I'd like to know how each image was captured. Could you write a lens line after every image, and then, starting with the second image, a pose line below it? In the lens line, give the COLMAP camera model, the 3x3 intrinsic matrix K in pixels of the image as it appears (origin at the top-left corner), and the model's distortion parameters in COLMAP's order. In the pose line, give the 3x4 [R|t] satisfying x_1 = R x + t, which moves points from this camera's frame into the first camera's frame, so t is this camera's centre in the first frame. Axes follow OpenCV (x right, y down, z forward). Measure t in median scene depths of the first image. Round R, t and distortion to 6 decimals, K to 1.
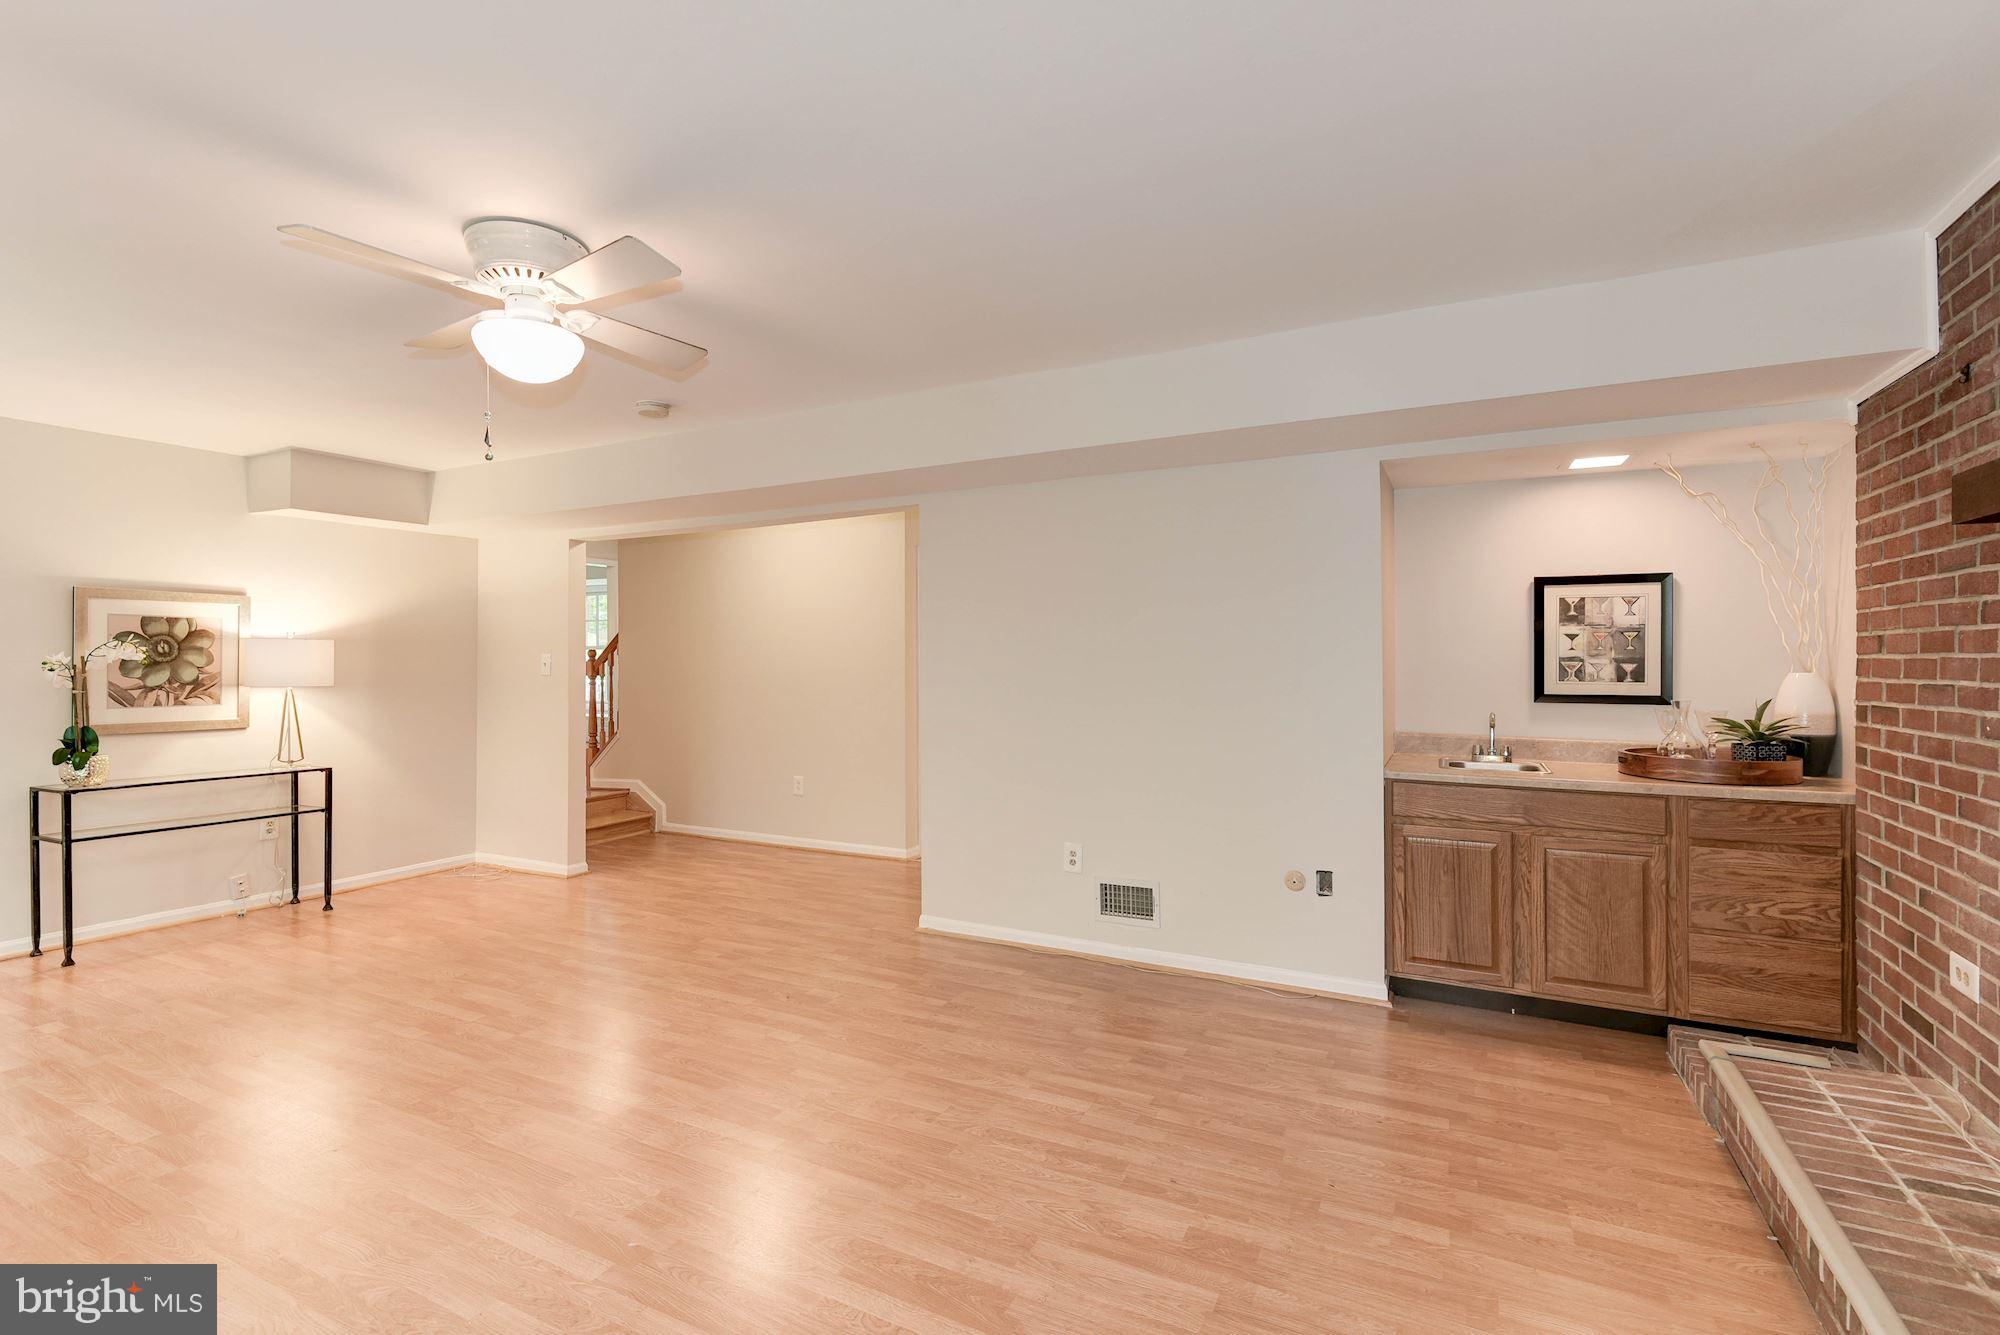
lens RADIAL K [[925.0, 0, 997.1], [0, 925.0, 672.9], [0, 0, 1]] dist [0.003095, -0.003508]
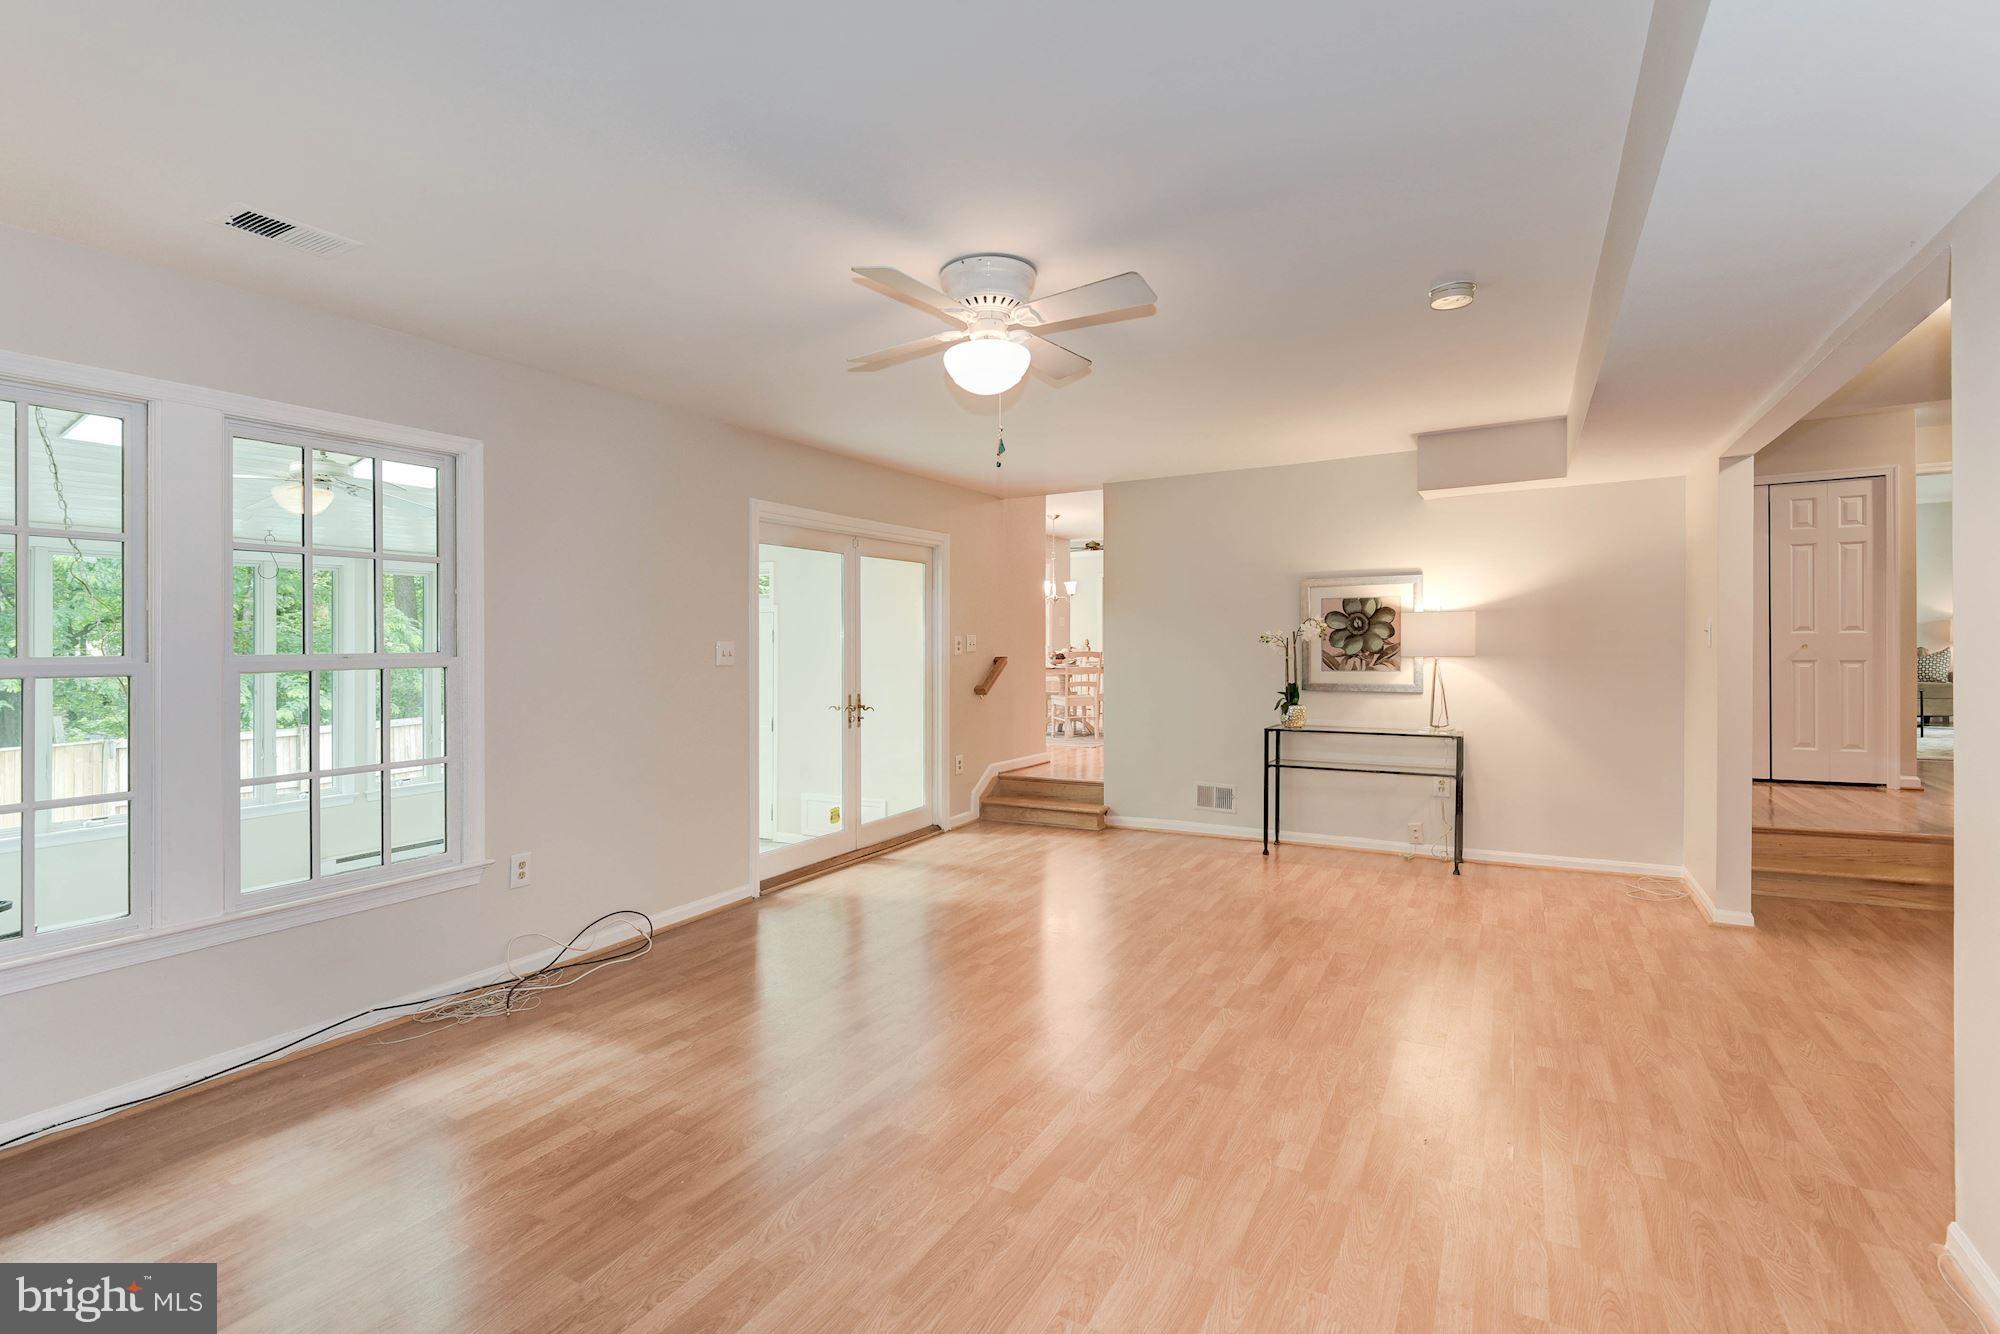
lens RADIAL K [[925.0, 0, 994.8], [0, 925.0, 648.7], [0, 0, 1]] dist [0.003095, -0.003508]
pose [[-0.051144, 0.004706, -0.998680, 0.354193], [0.001051, 0.999989, 0.004659, 0.000532], [0.998691, -0.000811, -0.051148, 0.586952]]
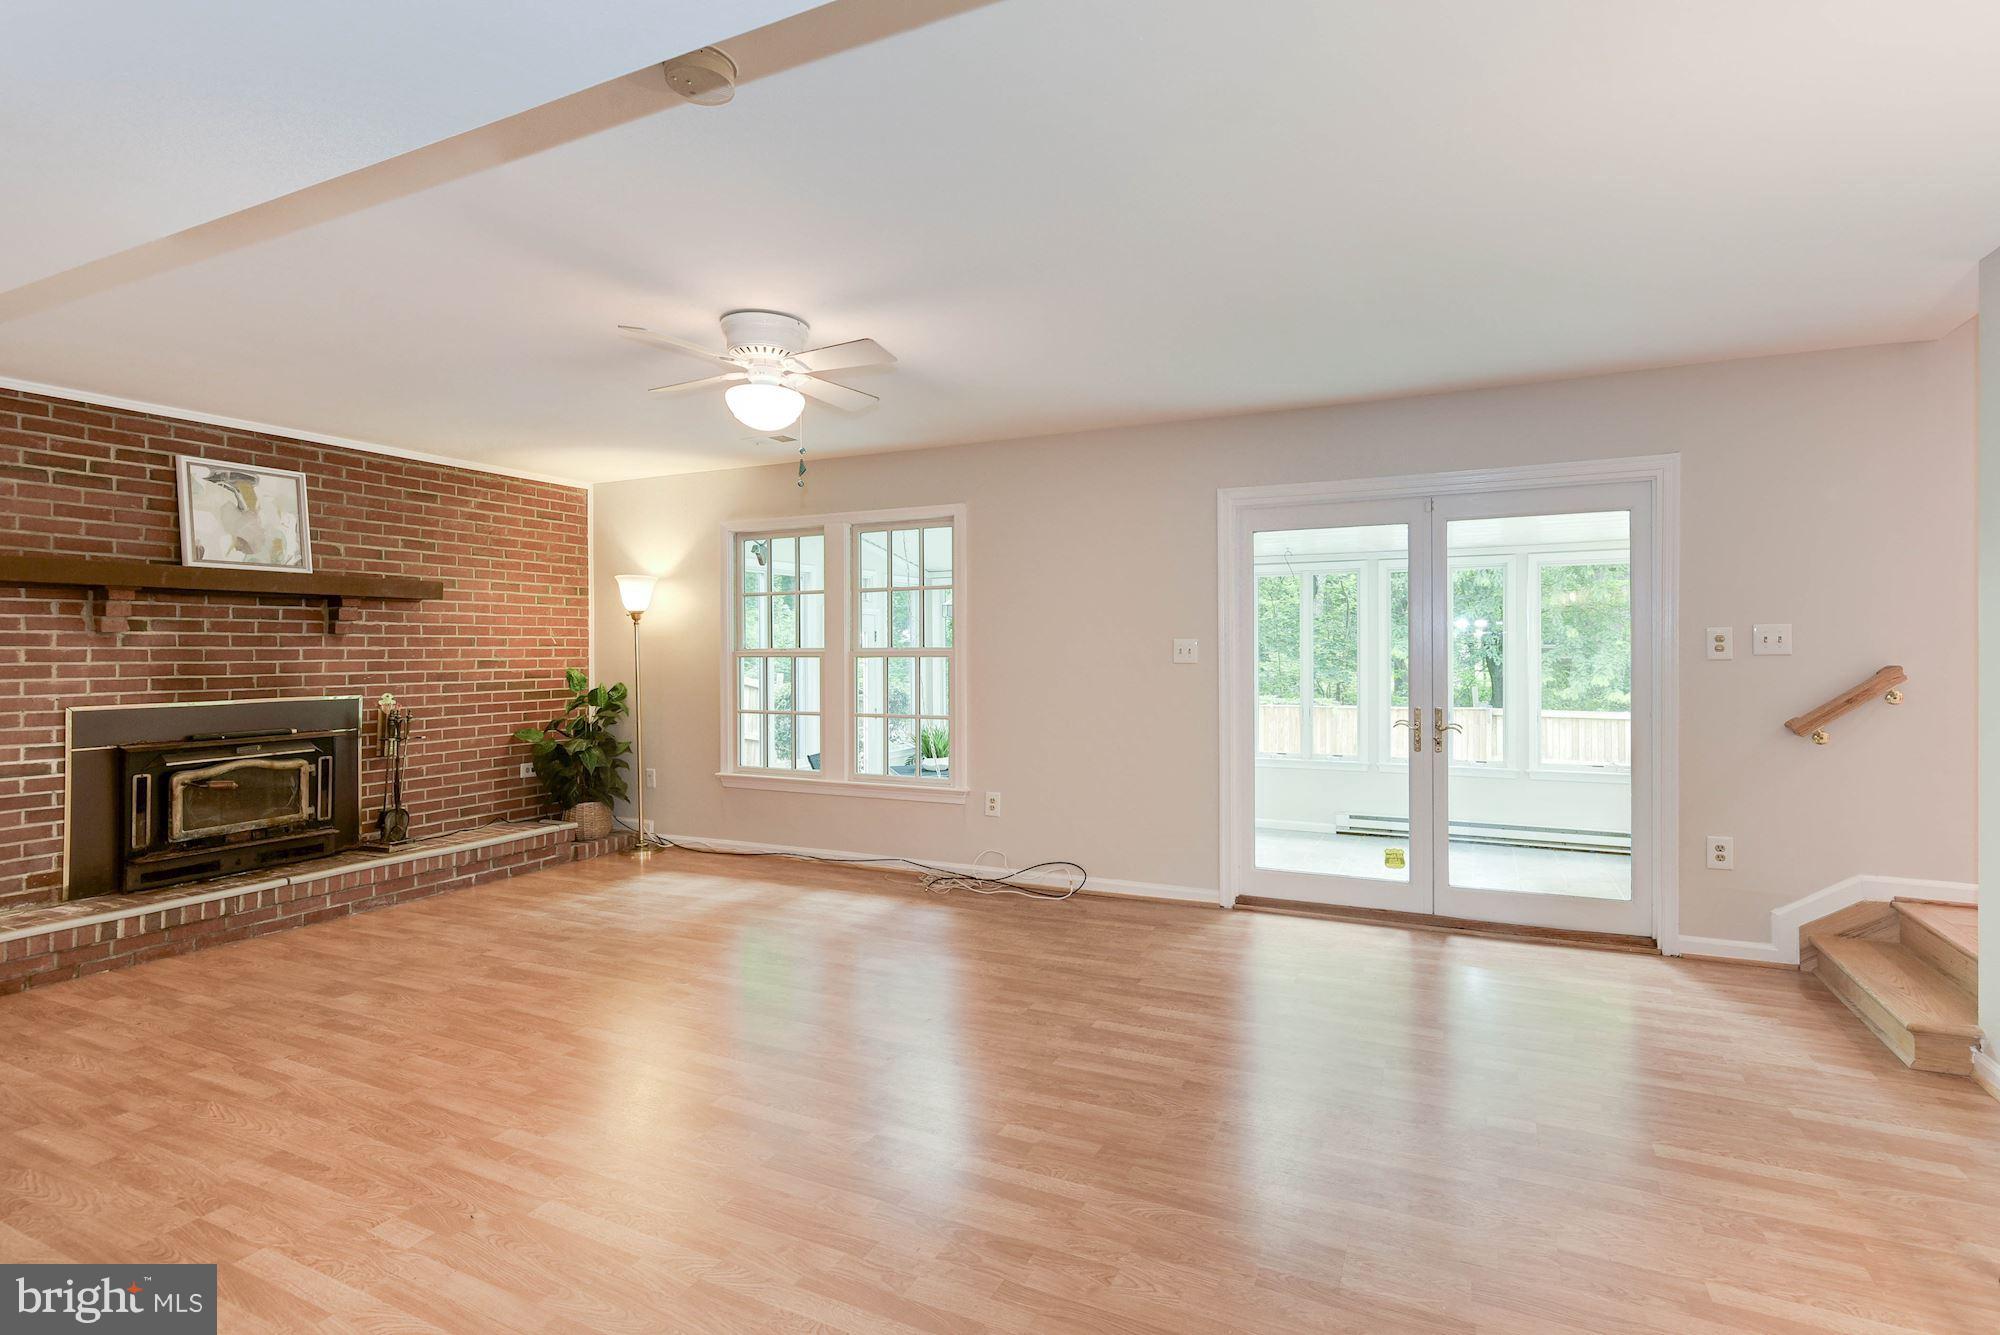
lens RADIAL K [[925.0, 0, 1000.5], [0, 925.0, 634.5], [0, 0, 1]] dist [0.003095, -0.003508]
pose [[-0.999676, 0.007170, -0.024420, -0.440634], [0.007097, 0.999970, 0.003080, -0.012860], [0.024442, 0.002906, -0.999697, 1.278695]]
